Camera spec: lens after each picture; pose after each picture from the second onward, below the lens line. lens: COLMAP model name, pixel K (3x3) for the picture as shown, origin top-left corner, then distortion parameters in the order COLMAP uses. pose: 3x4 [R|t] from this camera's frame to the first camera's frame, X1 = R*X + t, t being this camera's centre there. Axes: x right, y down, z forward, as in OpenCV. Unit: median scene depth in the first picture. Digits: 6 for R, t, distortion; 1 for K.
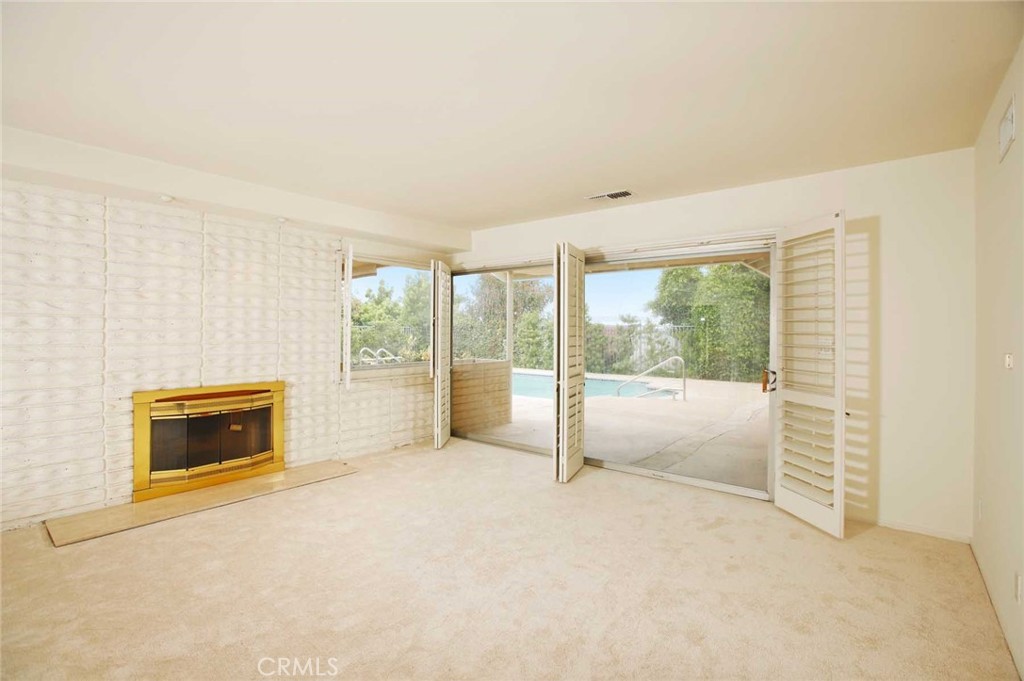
lens RADIAL K [[463.0, 0, 512.0], [0, 463.0, 340.5], [0, 0, 1]] dist [-0.024467, 0.000595]
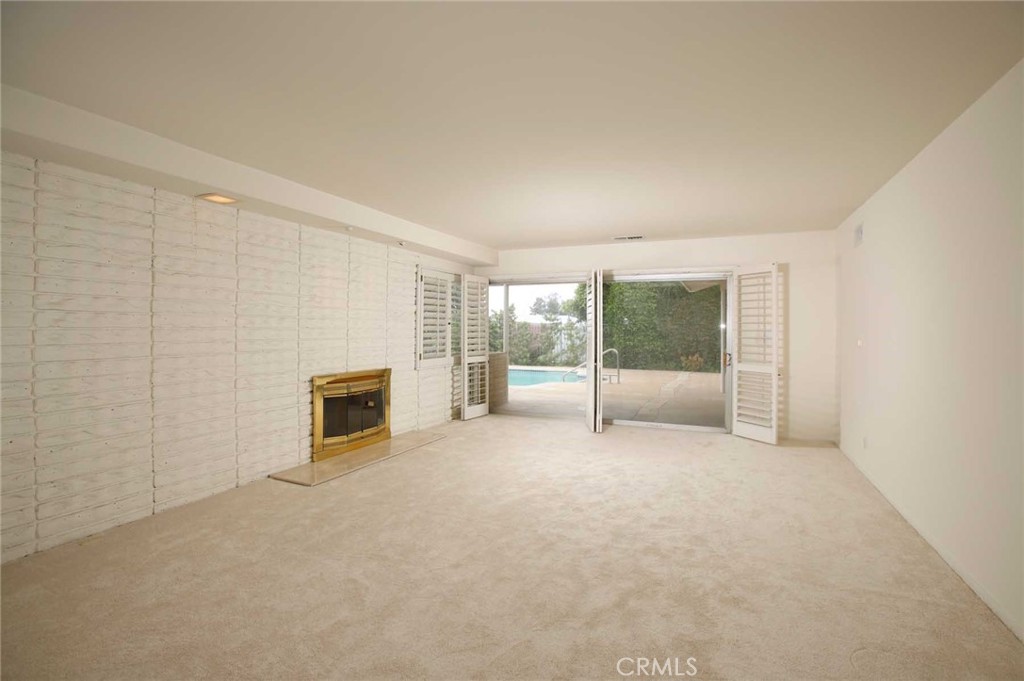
lens RADIAL K [[463.0, 0, 512.0], [0, 463.0, 340.5], [0, 0, 1]] dist [-0.024467, 0.000595]
pose [[0.967179, -0.007028, 0.253998, -0.527052], [0.005394, 0.999960, 0.007129, 0.004682], [-0.254038, -0.005525, 0.967178, -0.343239]]
